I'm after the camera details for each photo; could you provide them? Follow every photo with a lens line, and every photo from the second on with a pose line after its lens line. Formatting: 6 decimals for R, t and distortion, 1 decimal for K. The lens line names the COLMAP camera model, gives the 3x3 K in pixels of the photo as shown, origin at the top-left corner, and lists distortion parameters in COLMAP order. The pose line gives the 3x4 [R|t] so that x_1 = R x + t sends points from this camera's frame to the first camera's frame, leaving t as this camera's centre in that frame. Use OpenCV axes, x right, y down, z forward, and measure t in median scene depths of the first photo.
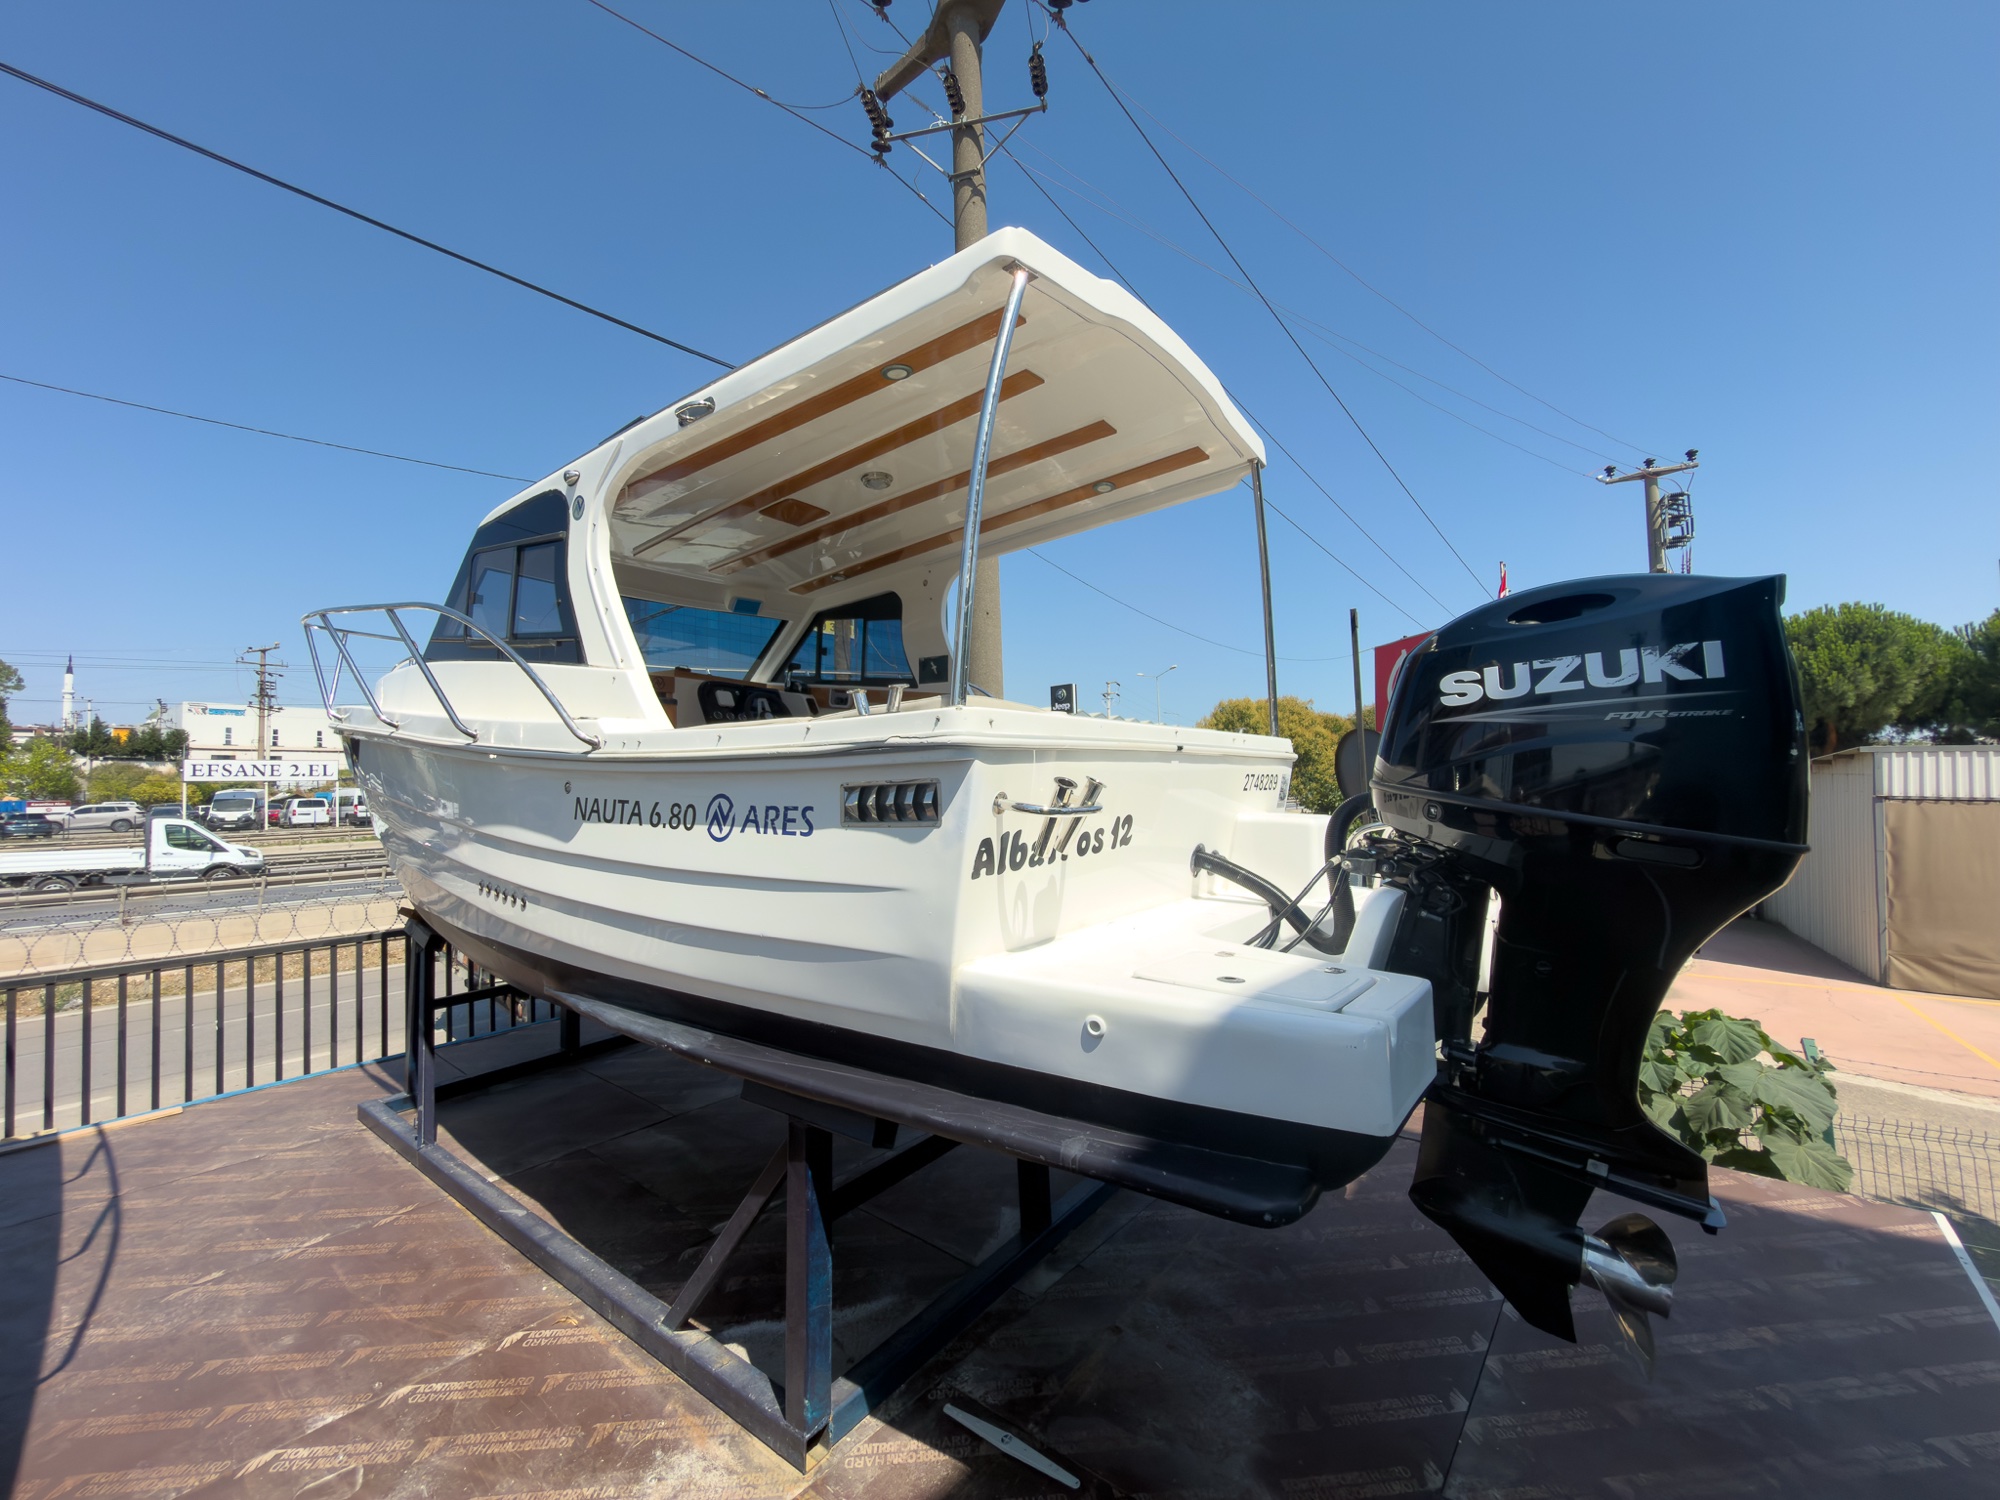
lens RADIAL K [[798.5, 0, 997.6], [0, 798.5, 750.0], [0, 0, 1]] dist [-0.001175, 0.000959]
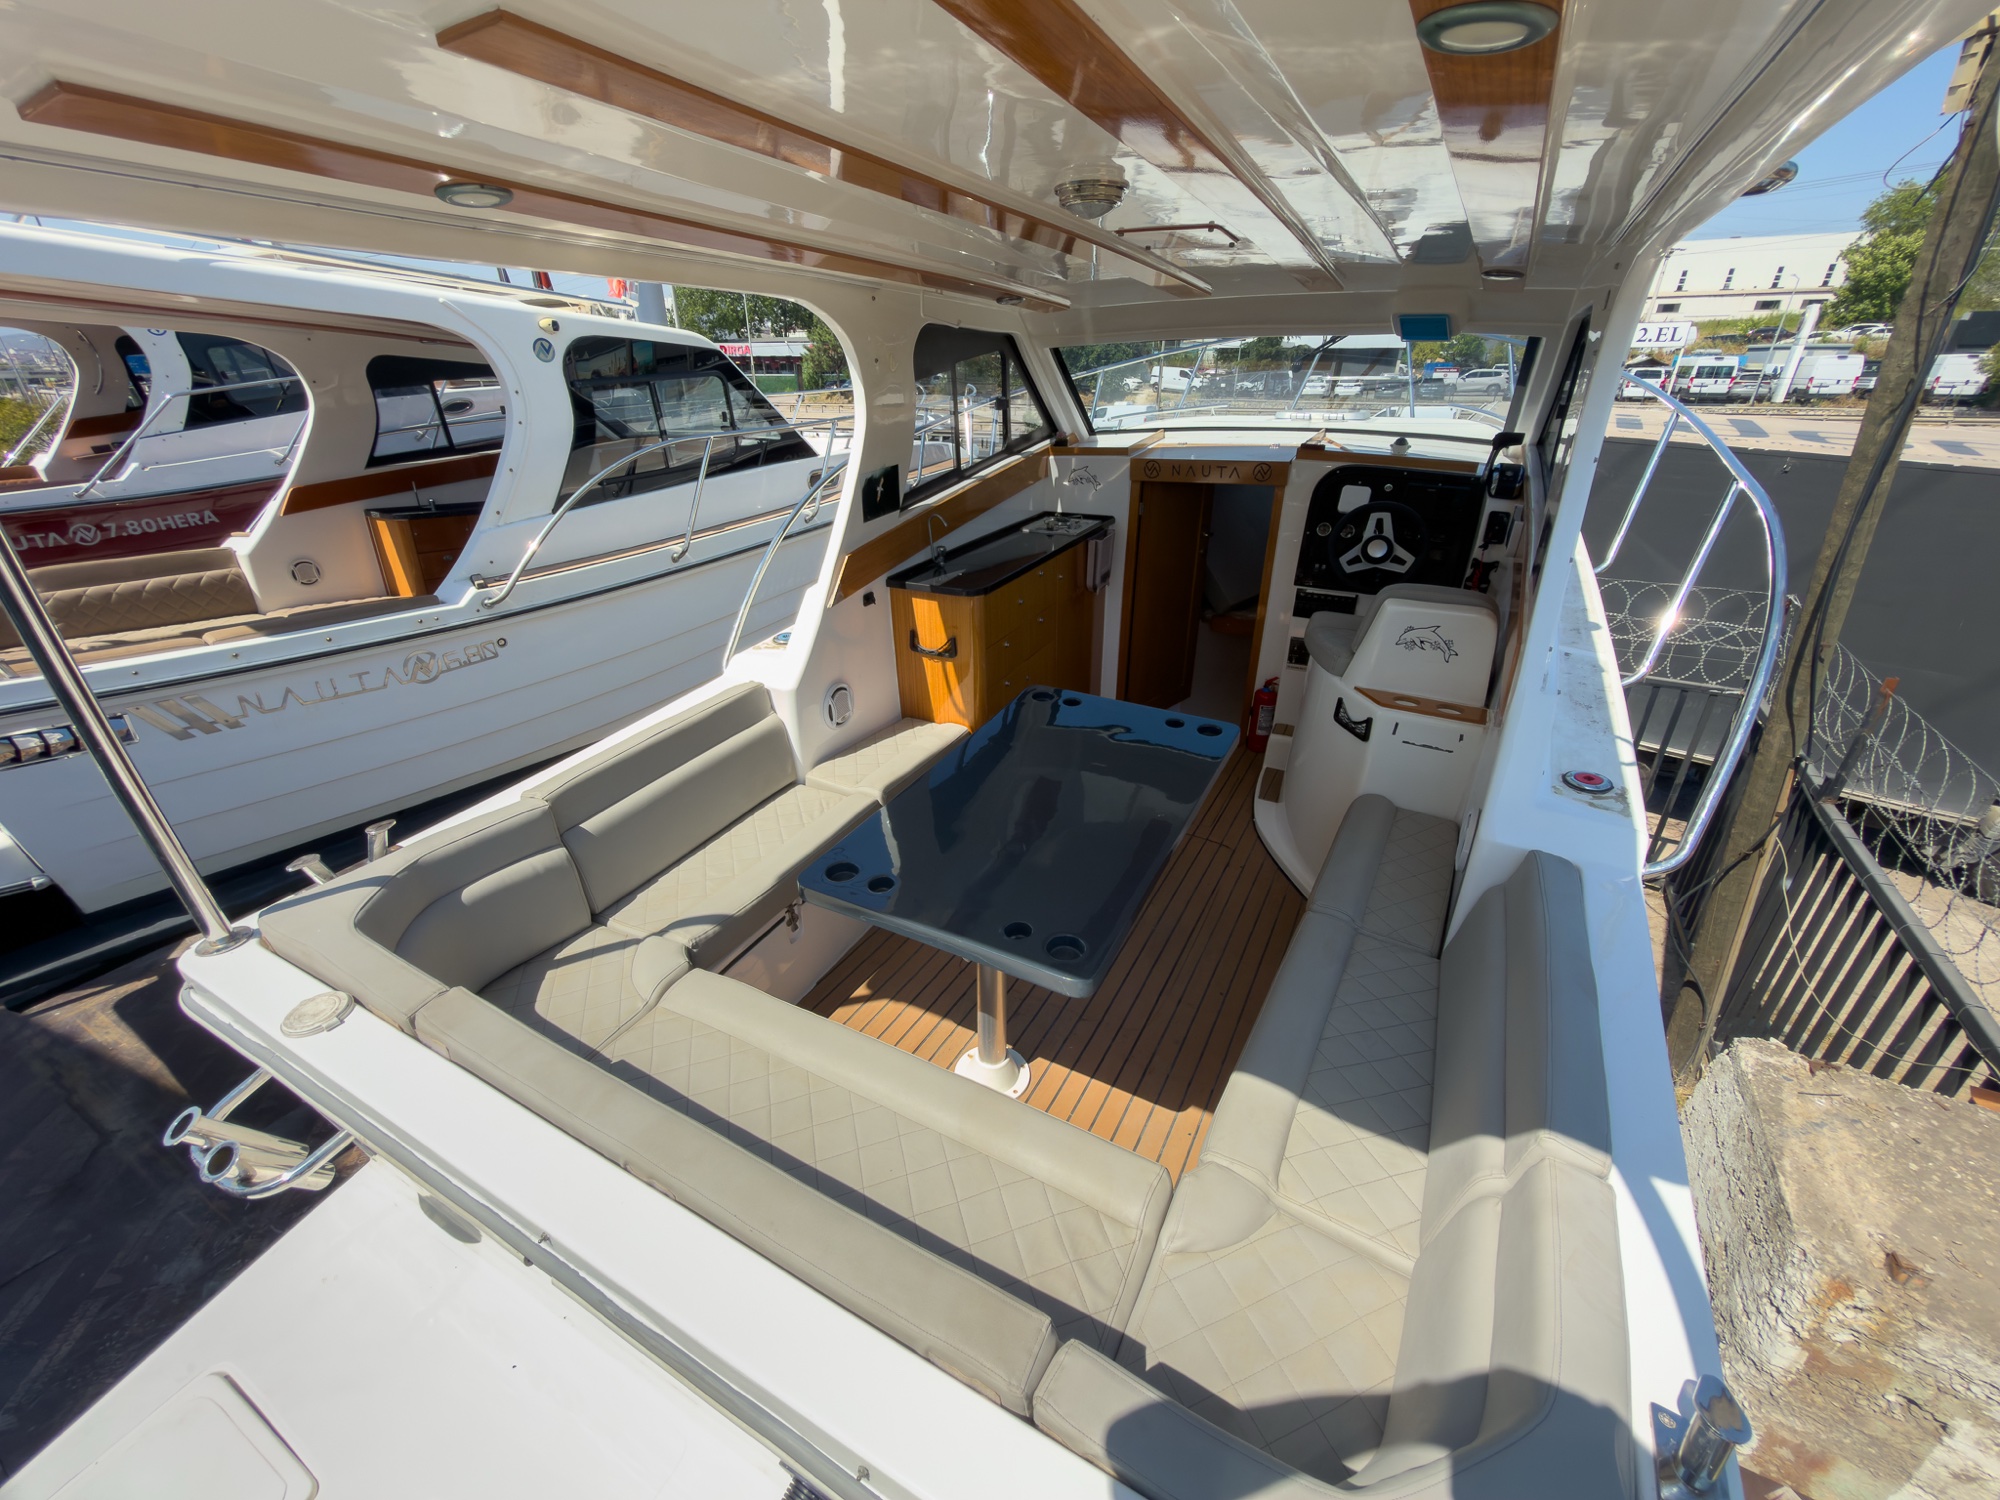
lens RADIAL K [[798.5, 0, 997.6], [0, 798.5, 750.0], [0, 0, 1]] dist [-0.001175, 0.000959]
pose [[0.178757, 0.451398, -0.874235, 0.422177], [0.051403, 0.883048, 0.466459, -0.336086], [0.982550, -0.128321, 0.134648, 1.041933]]
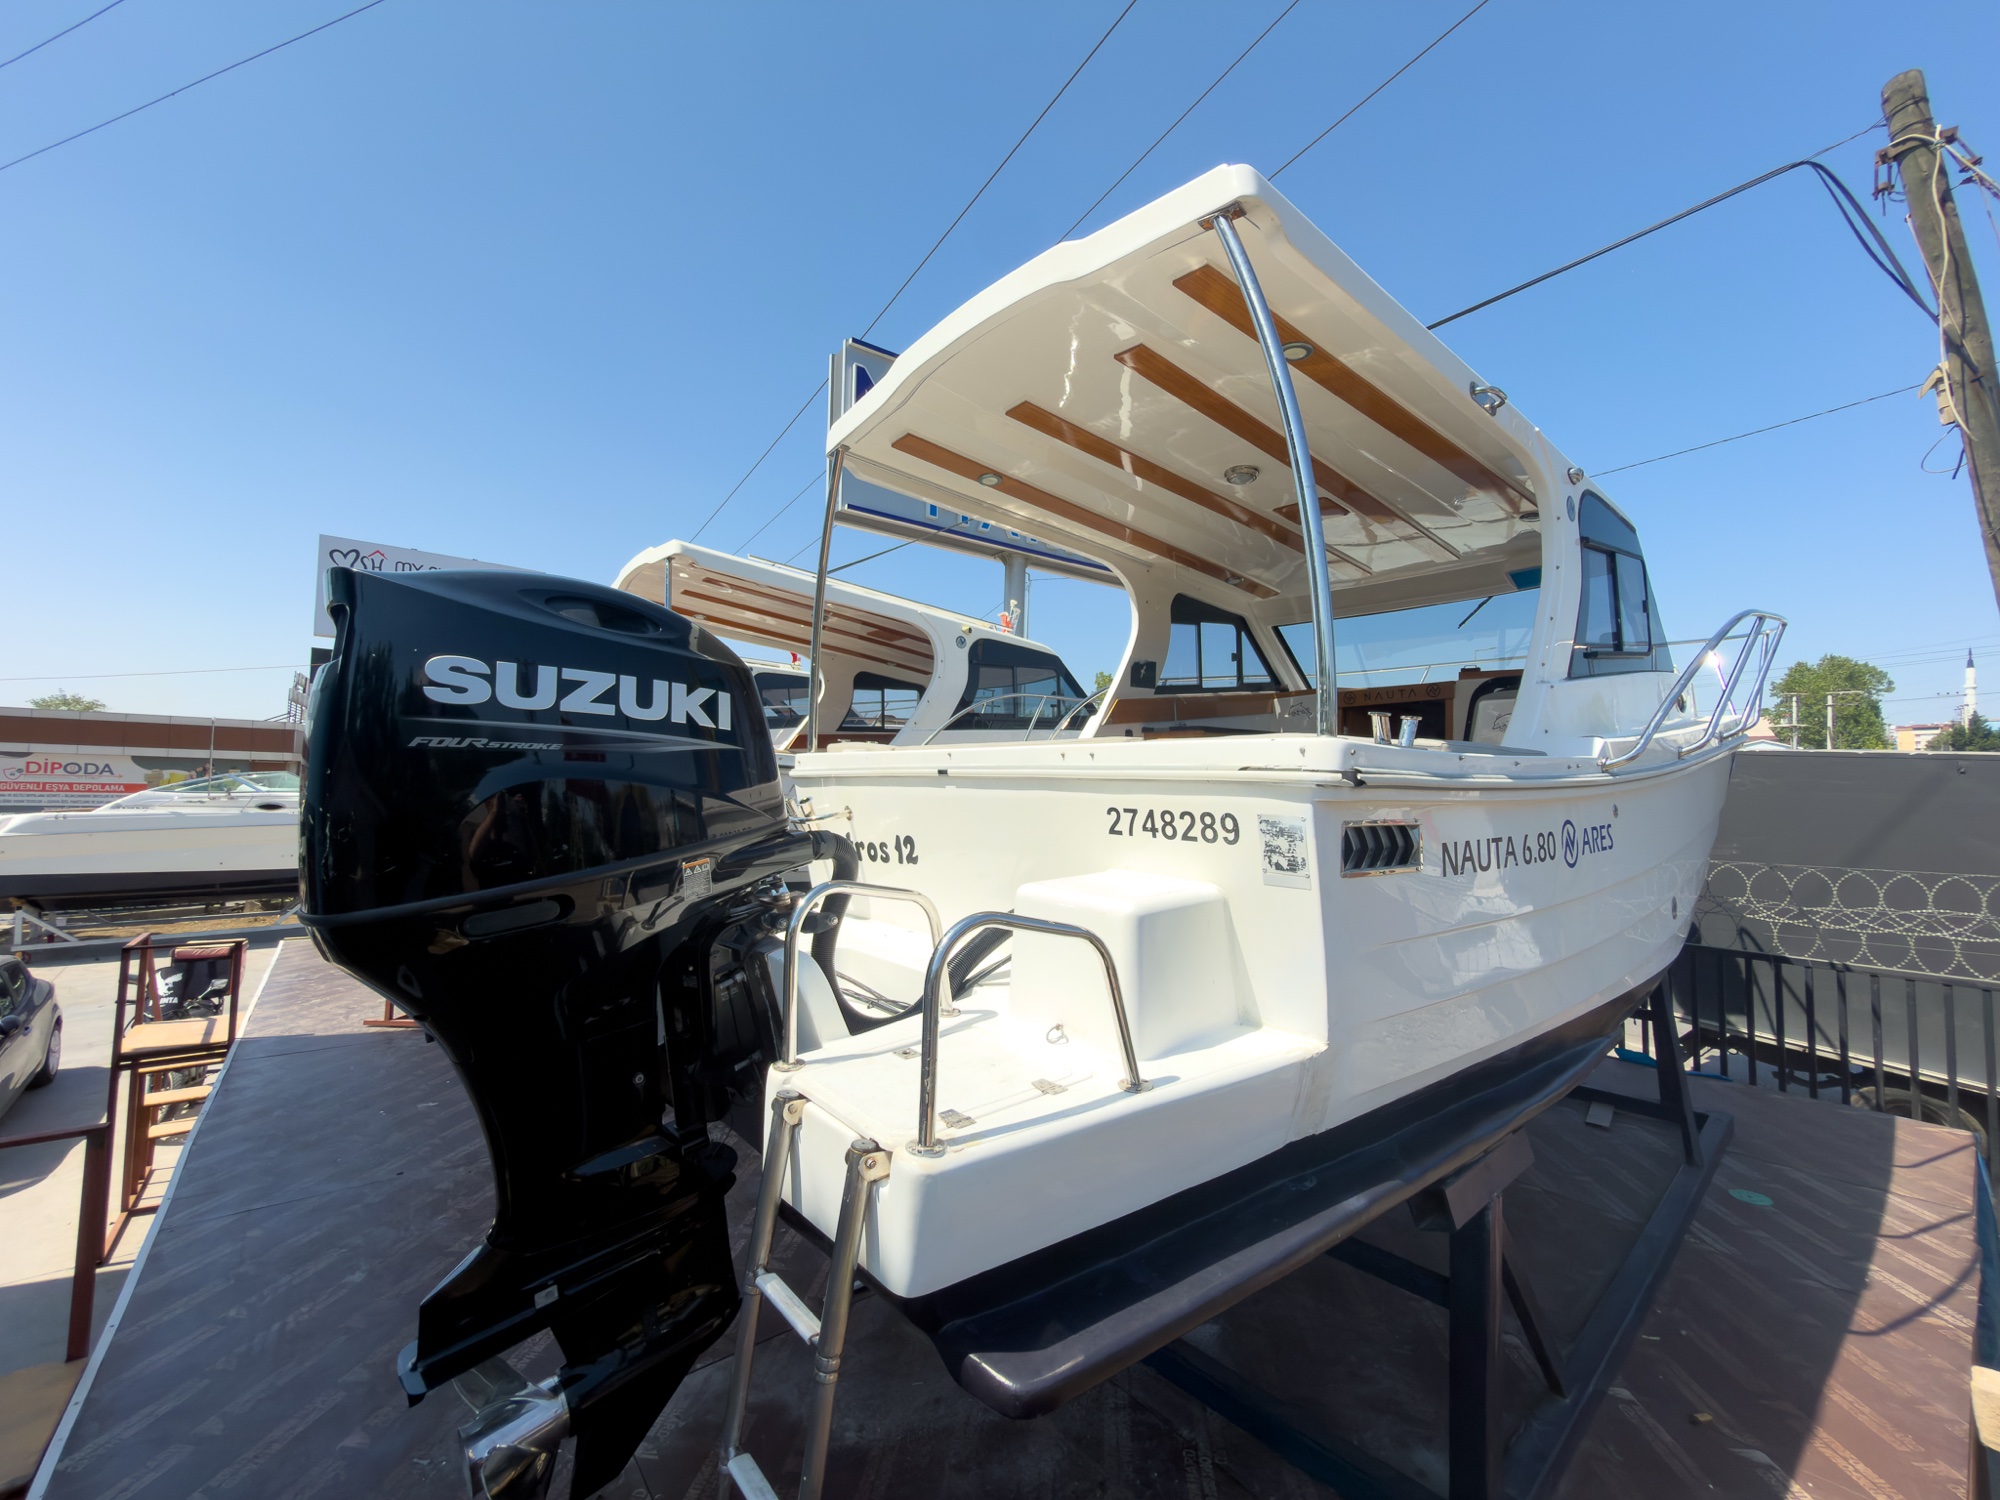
lens RADIAL K [[798.7, 0, 1000.0], [0, 798.7, 750.0], [0, 0, 1]] dist [-0.002306, 0.003440]
pose [[-0.183233, -0.025207, -0.982746, 0.978253], [0.029903, 0.999066, -0.031201, 0.002592], [0.982615, -0.035104, -0.182309, 1.075018]]
